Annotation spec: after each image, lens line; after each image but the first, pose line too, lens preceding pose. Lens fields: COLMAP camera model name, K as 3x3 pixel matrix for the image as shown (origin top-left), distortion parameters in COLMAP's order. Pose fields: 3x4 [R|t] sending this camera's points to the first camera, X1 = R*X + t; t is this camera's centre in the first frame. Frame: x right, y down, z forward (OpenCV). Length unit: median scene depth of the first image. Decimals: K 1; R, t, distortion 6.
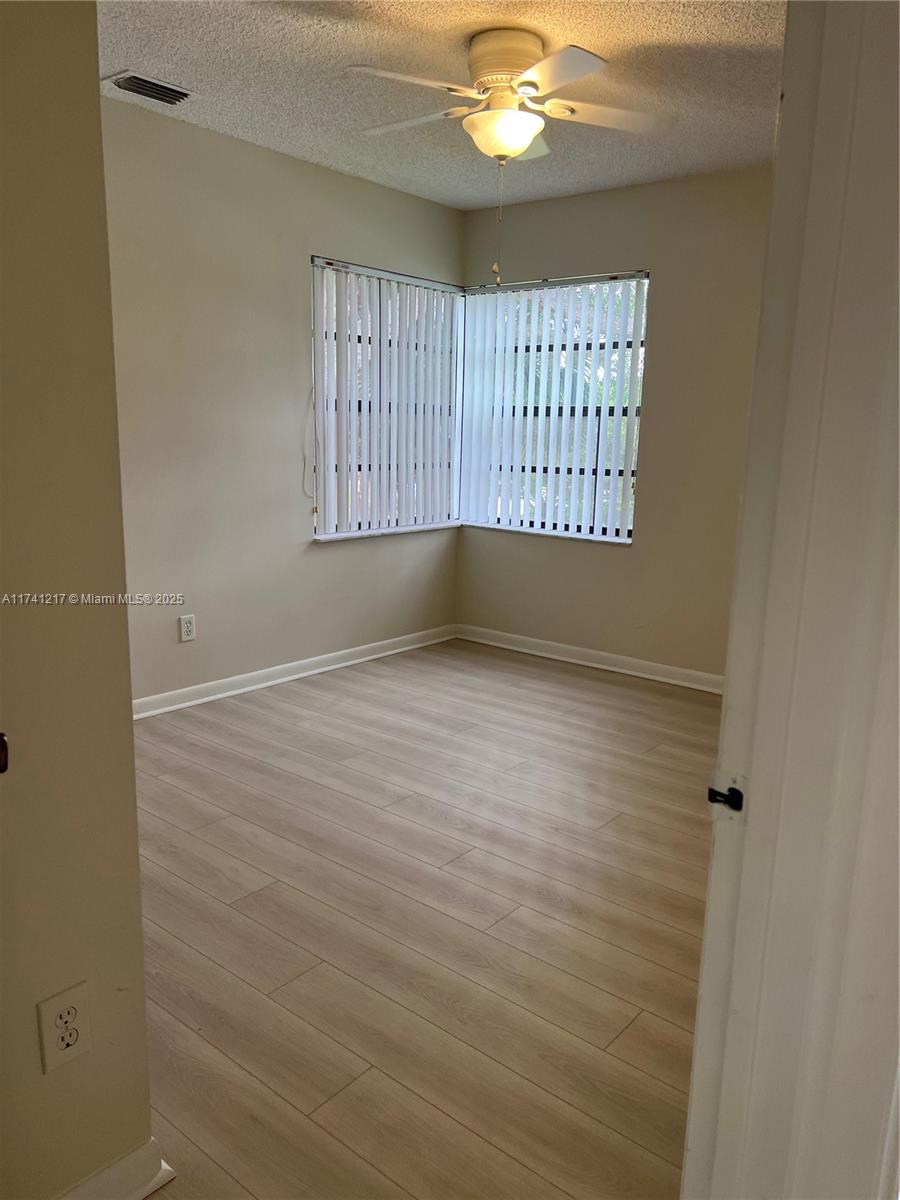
lens RADIAL K [[901.2, 0, 450.7], [0, 901.2, 602.6], [0, 0, 1]] dist [0.005201, -0.000704]
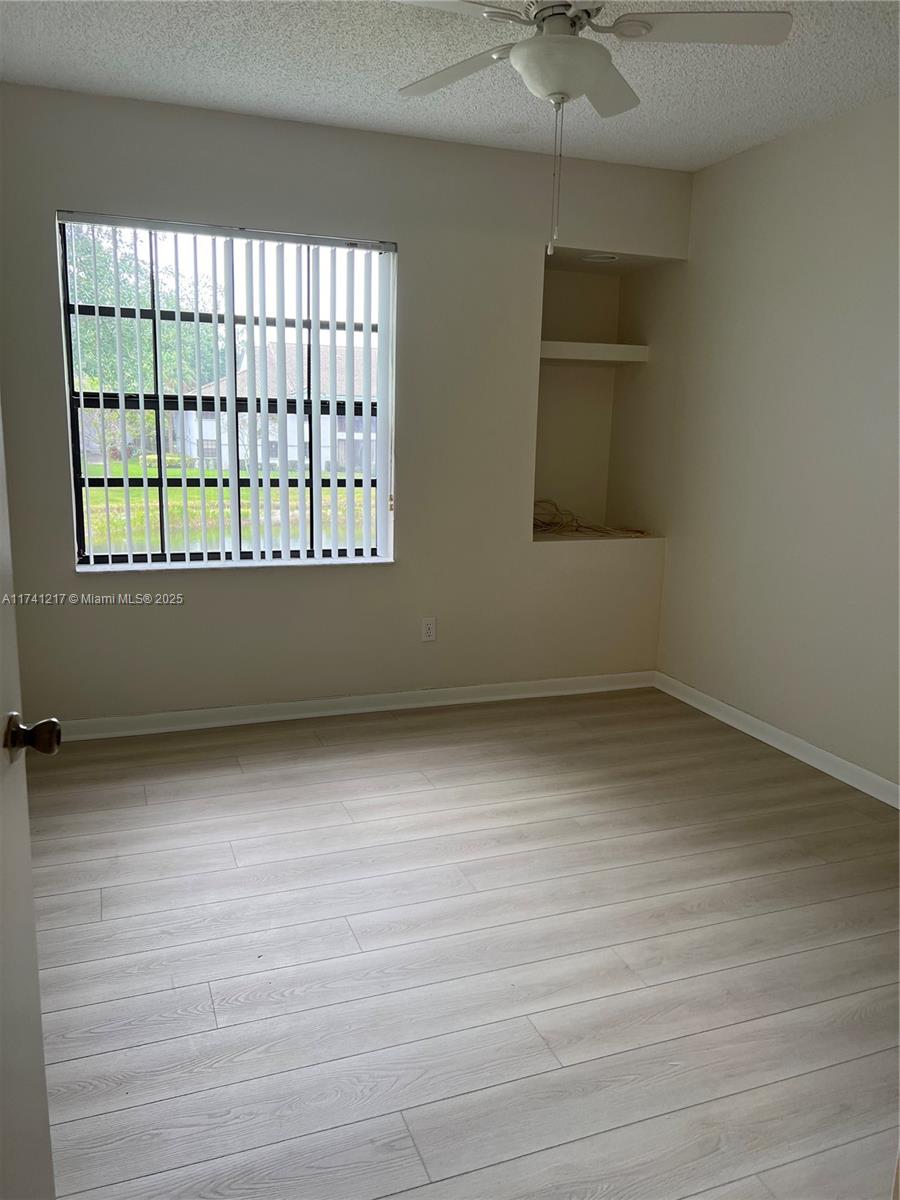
lens RADIAL K [[901.2, 0, 450.6], [0, 901.2, 599.6], [0, 0, 1]] dist [0.005201, -0.000704]
pose [[0.495829, -0.161307, 0.853307, -0.481589], [0.162150, 0.982514, 0.091512, -0.095017], [-0.853148, 0.092989, 0.513315, 0.487704]]
